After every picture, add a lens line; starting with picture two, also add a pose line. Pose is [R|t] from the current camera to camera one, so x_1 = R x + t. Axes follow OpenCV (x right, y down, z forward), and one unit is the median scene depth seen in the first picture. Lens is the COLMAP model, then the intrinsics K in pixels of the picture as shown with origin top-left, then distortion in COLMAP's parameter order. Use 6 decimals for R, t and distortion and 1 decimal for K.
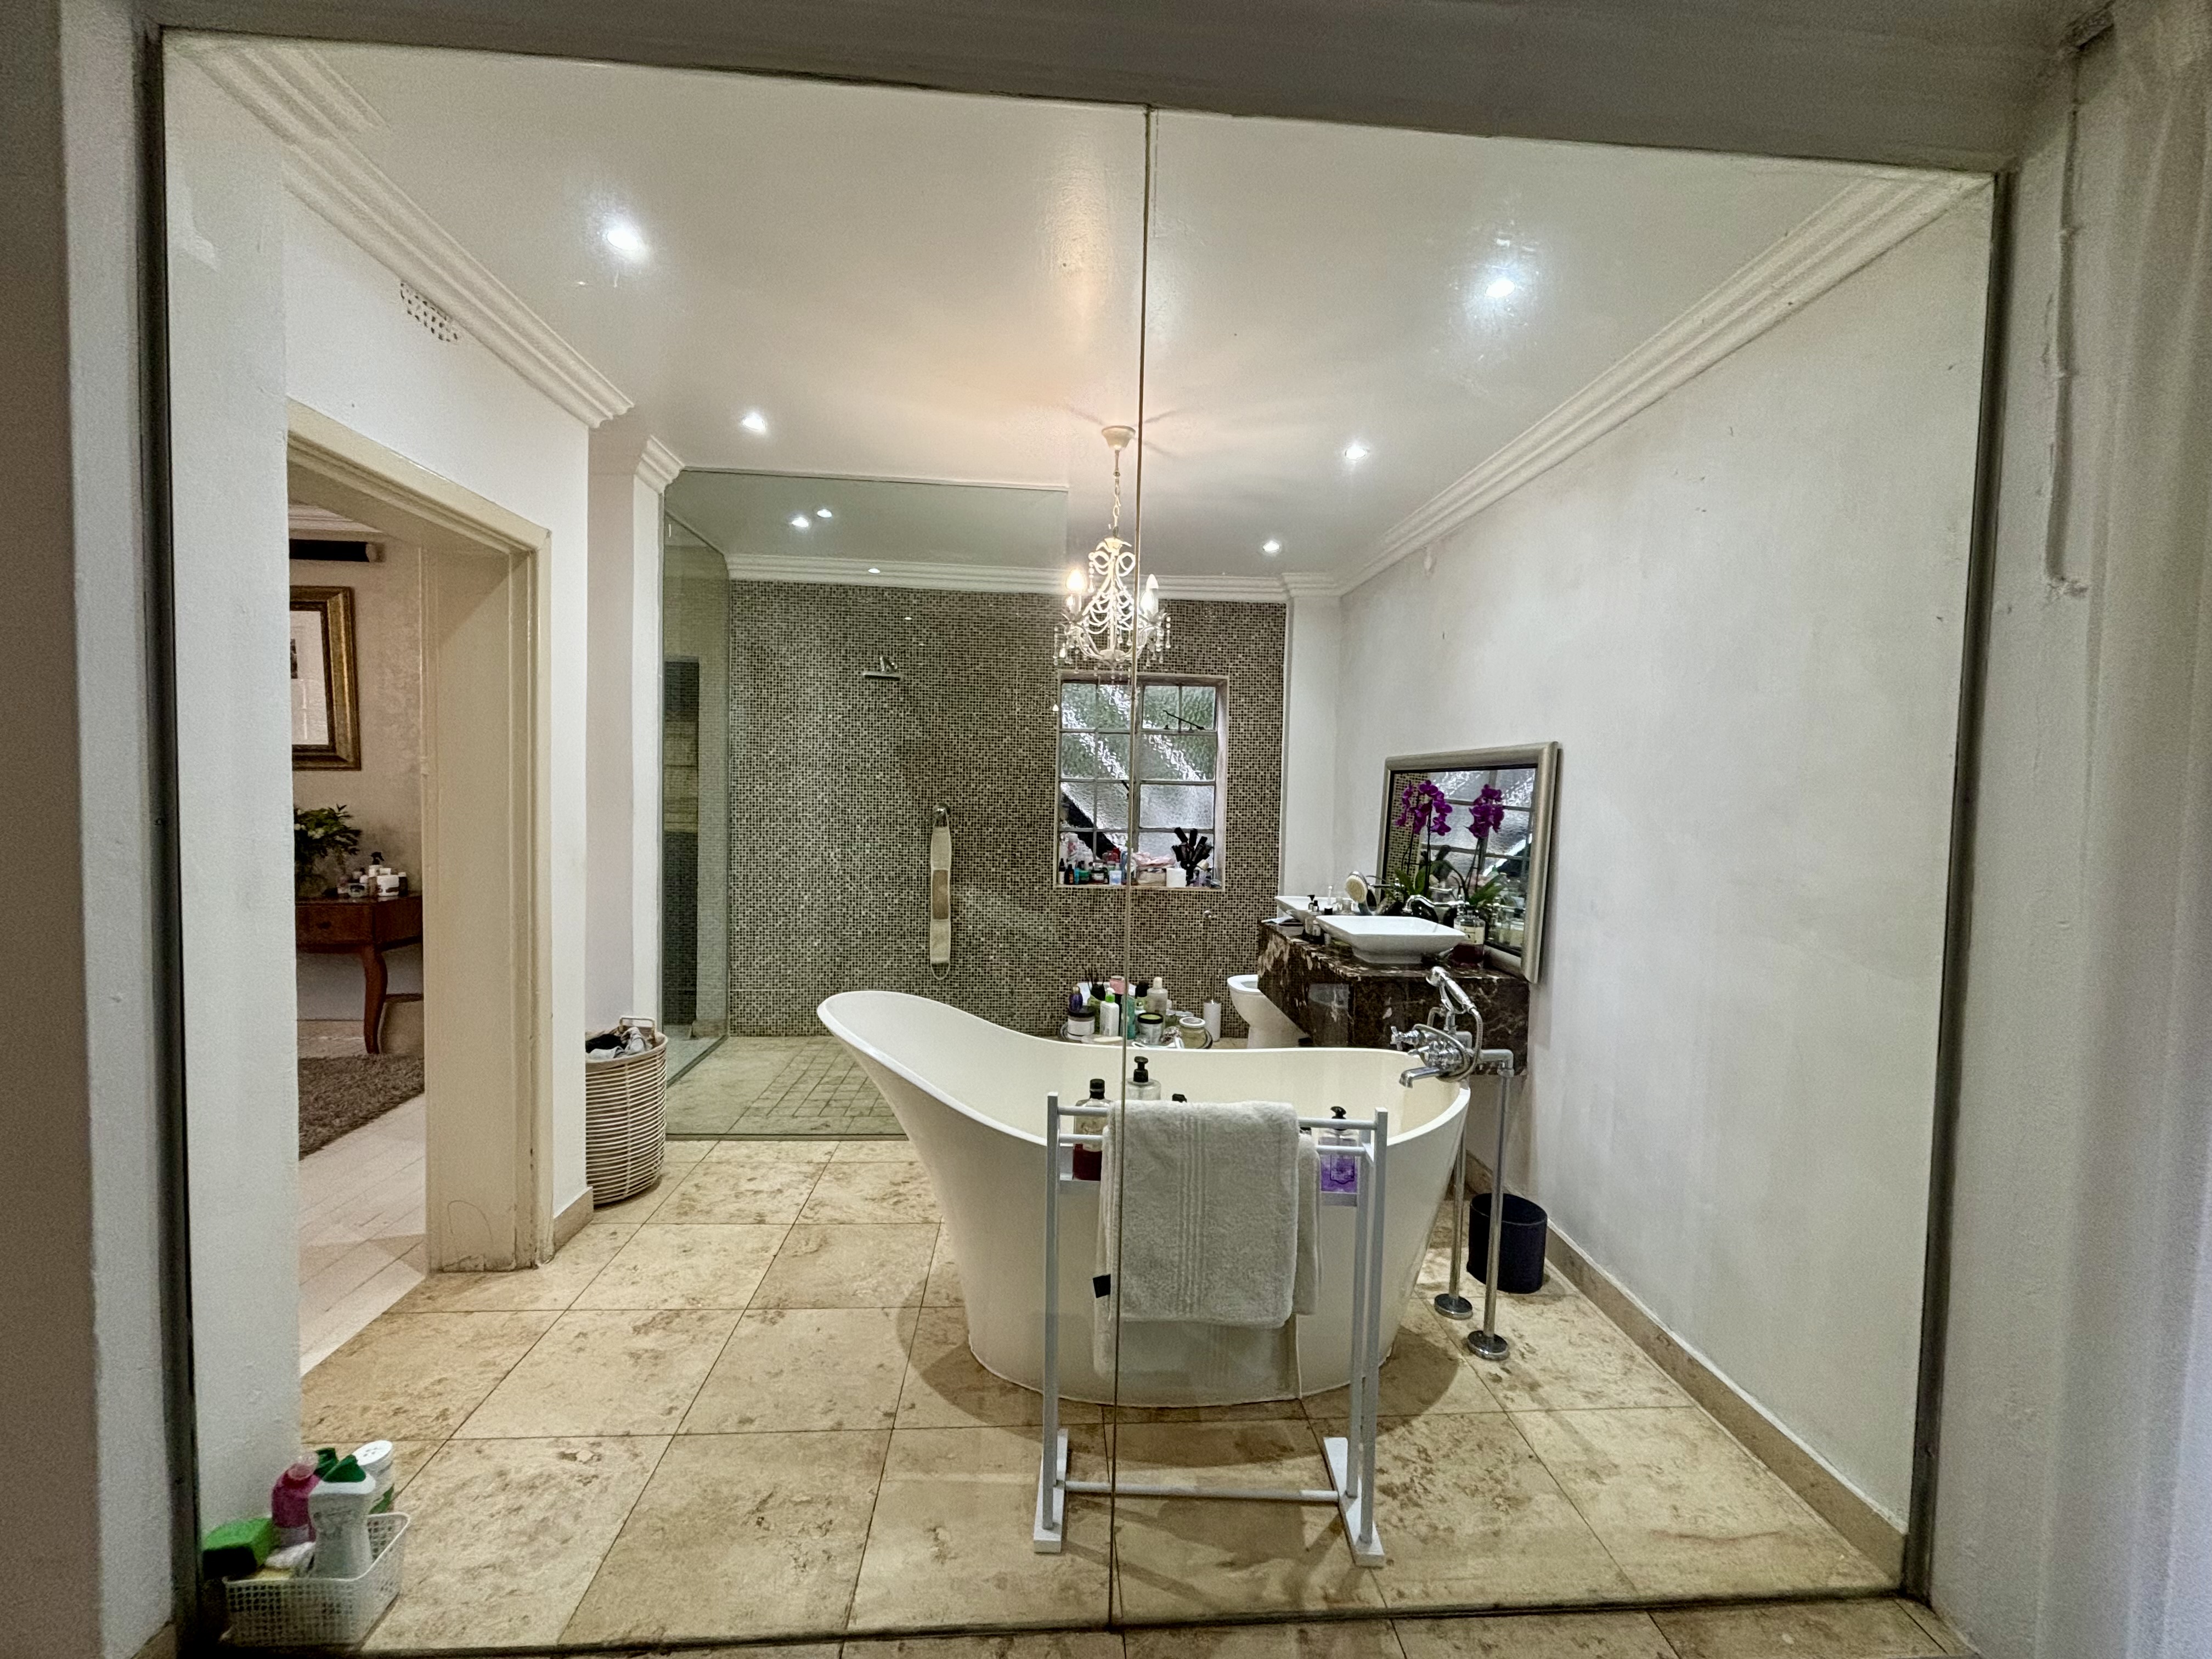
lens RADIAL K [[889.8, 0, 1106.4], [0, 889.8, 833.2], [0, 0, 1]] dist [0.001190, -0.000351]
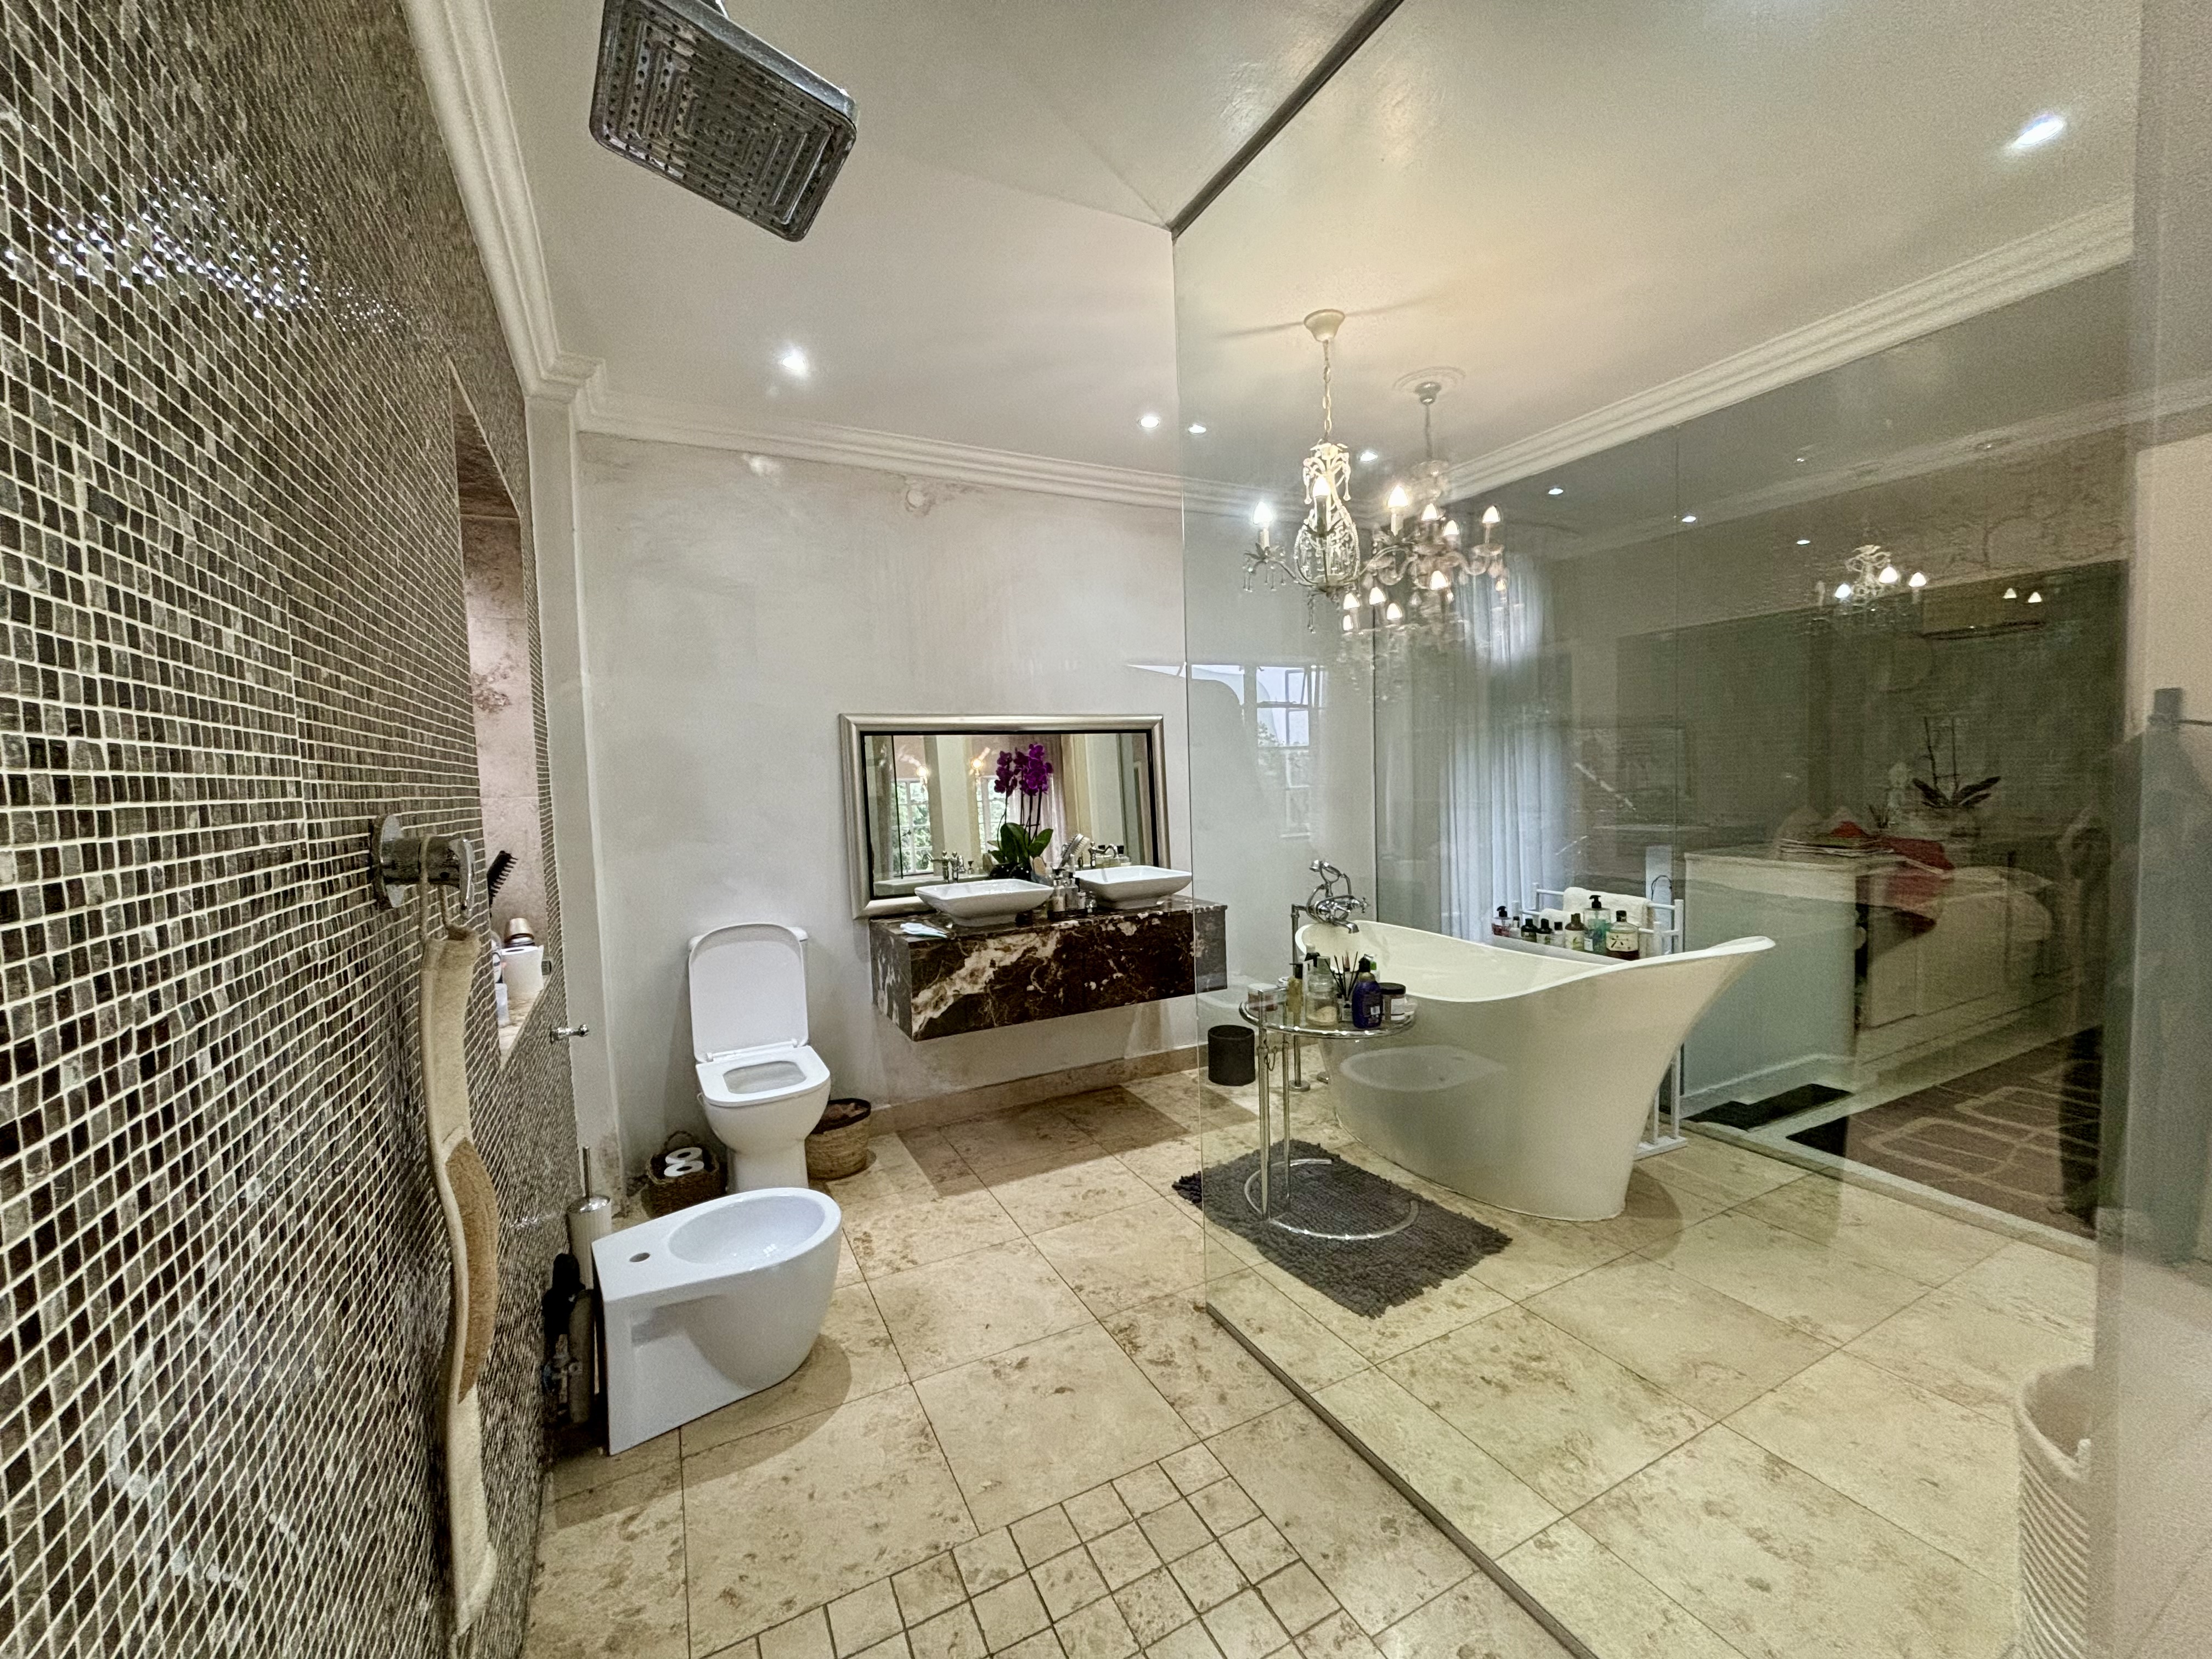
lens RADIAL K [[889.8, 0, 1117.7], [0, 889.8, 809.6], [0, 0, 1]] dist [0.001190, -0.000351]
pose [[-0.399842, -0.036997, 0.915837, -0.433500], [0.076522, 0.994349, 0.073576, -0.036393], [-0.913384, 0.099500, -0.394751, 0.934004]]
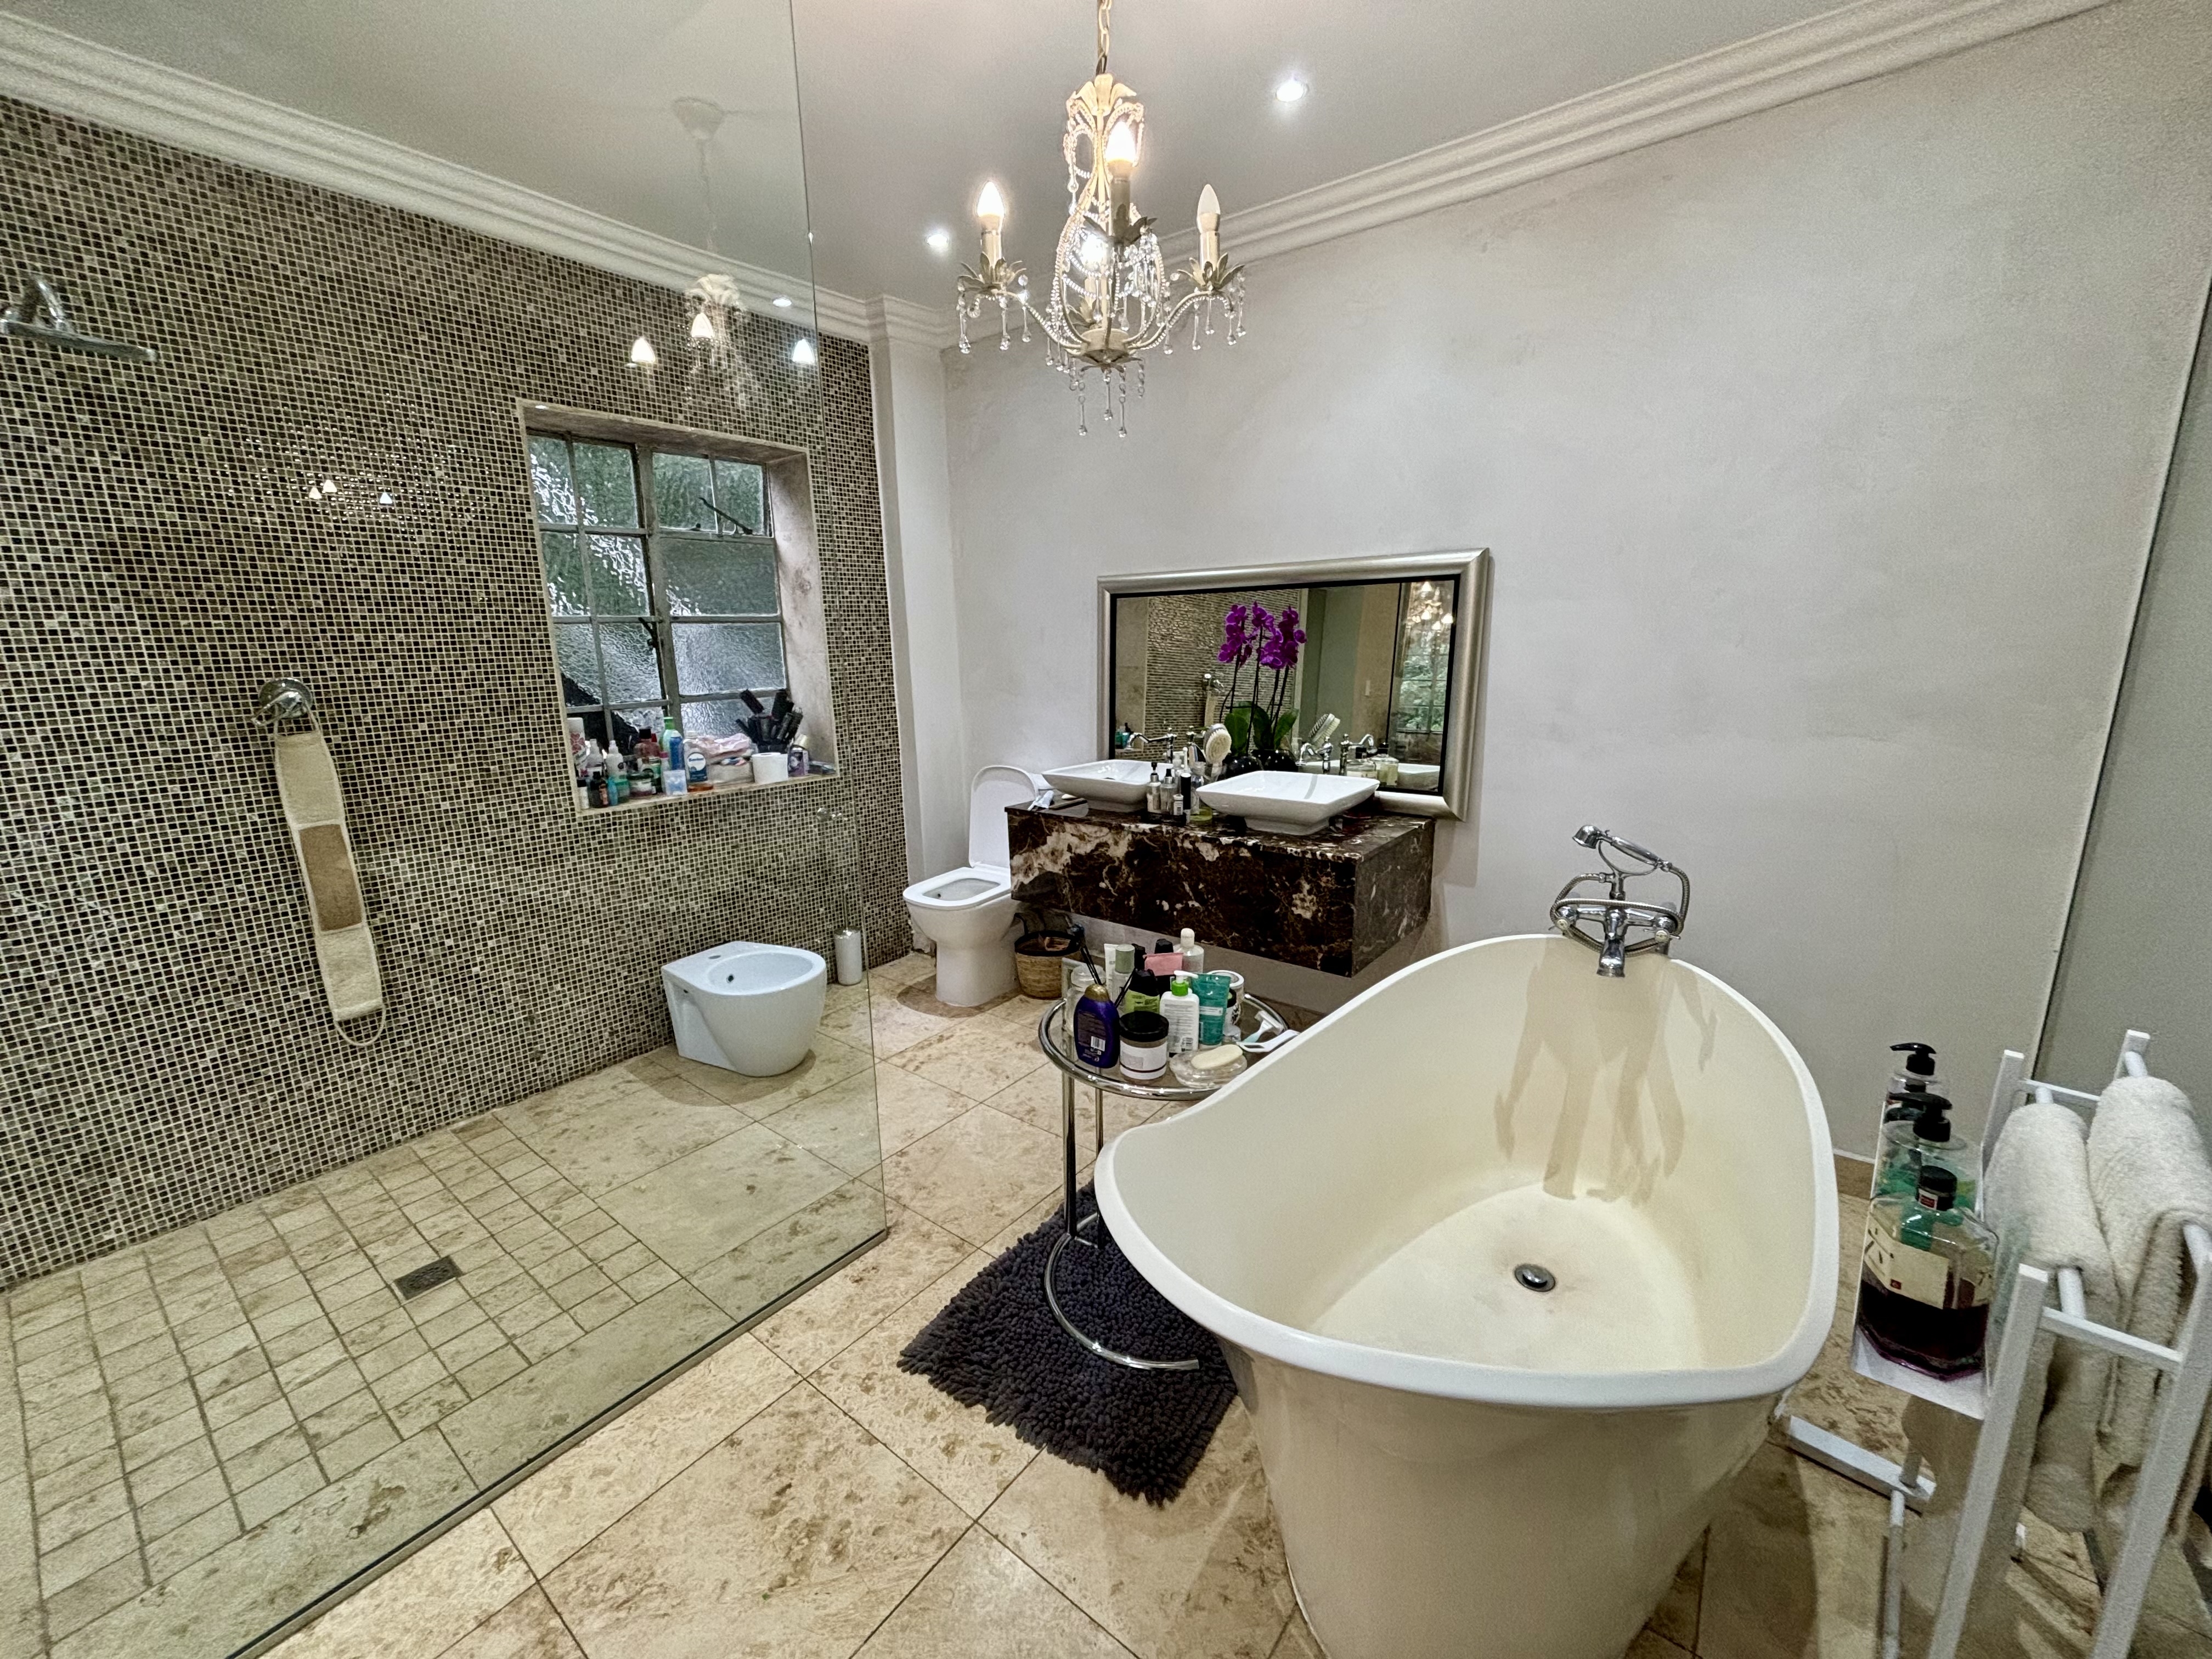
lens RADIAL K [[889.8, 0, 1098.0], [0, 889.8, 834.2], [0, 0, 1]] dist [0.001190, -0.000351]
pose [[0.663524, -0.202628, 0.720193, -0.250266], [0.072476, 0.975507, 0.207688, -0.021620], [-0.744636, -0.085610, 0.661958, 0.385987]]
